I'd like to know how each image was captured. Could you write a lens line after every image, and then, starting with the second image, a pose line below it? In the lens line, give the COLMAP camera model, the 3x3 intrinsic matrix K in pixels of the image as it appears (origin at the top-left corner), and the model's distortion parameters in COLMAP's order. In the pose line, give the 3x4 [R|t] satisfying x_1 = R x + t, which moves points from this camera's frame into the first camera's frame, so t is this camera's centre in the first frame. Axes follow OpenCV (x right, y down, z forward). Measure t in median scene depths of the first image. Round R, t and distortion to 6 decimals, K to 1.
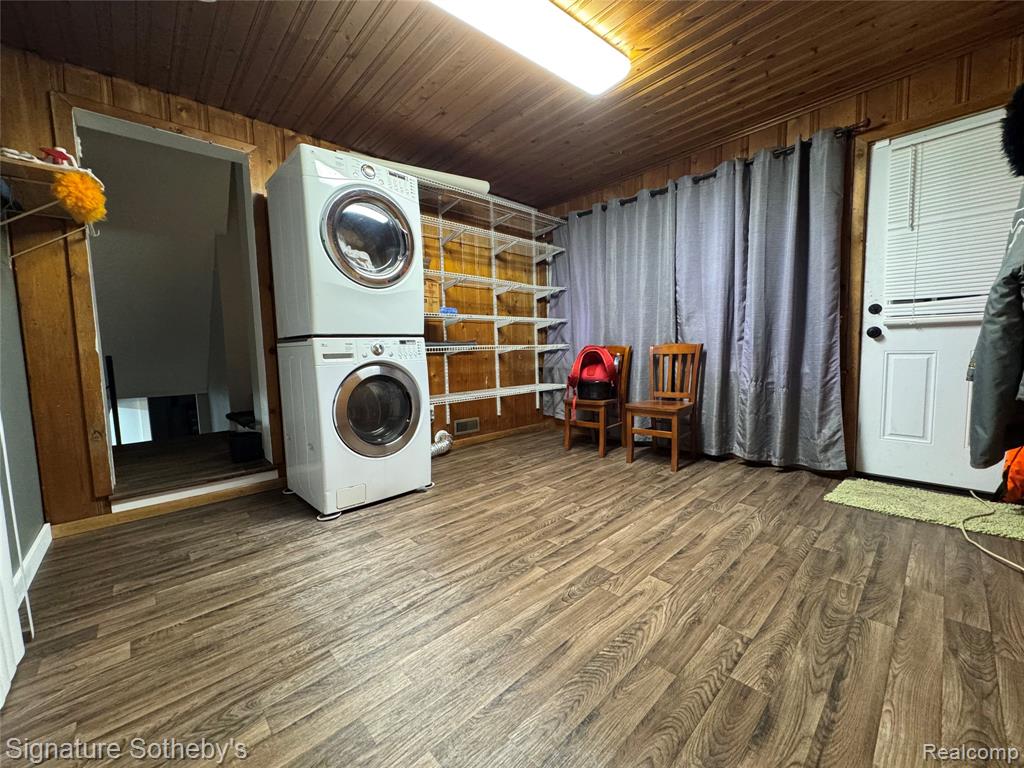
lens RADIAL K [[408.1, 0, 512.0], [0, 408.1, 384.0], [0, 0, 1]] dist [0.000835, 0.000381]
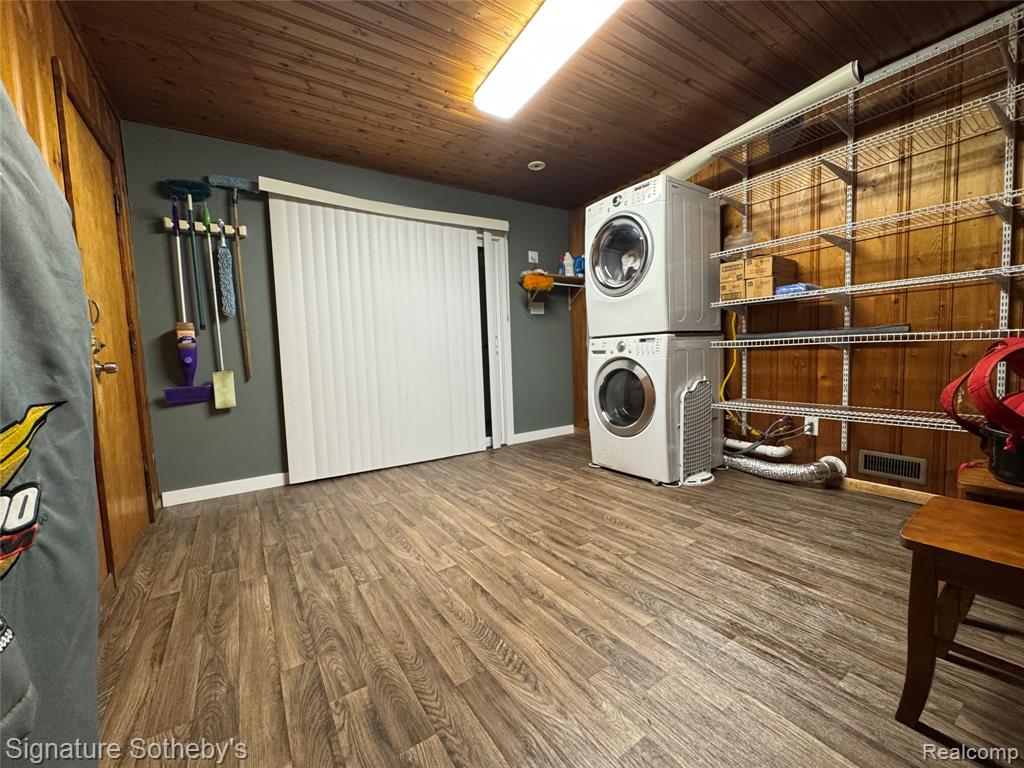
lens RADIAL K [[411.7, 0, 512.0], [0, 411.7, 384.0], [0, 0, 1]] dist [-0.008915, -0.000059]
pose [[-0.167356, 0.105813, -0.980202, 1.001834], [-0.044582, 0.992395, 0.114741, -0.109897], [0.984888, 0.062902, -0.161366, 0.962656]]
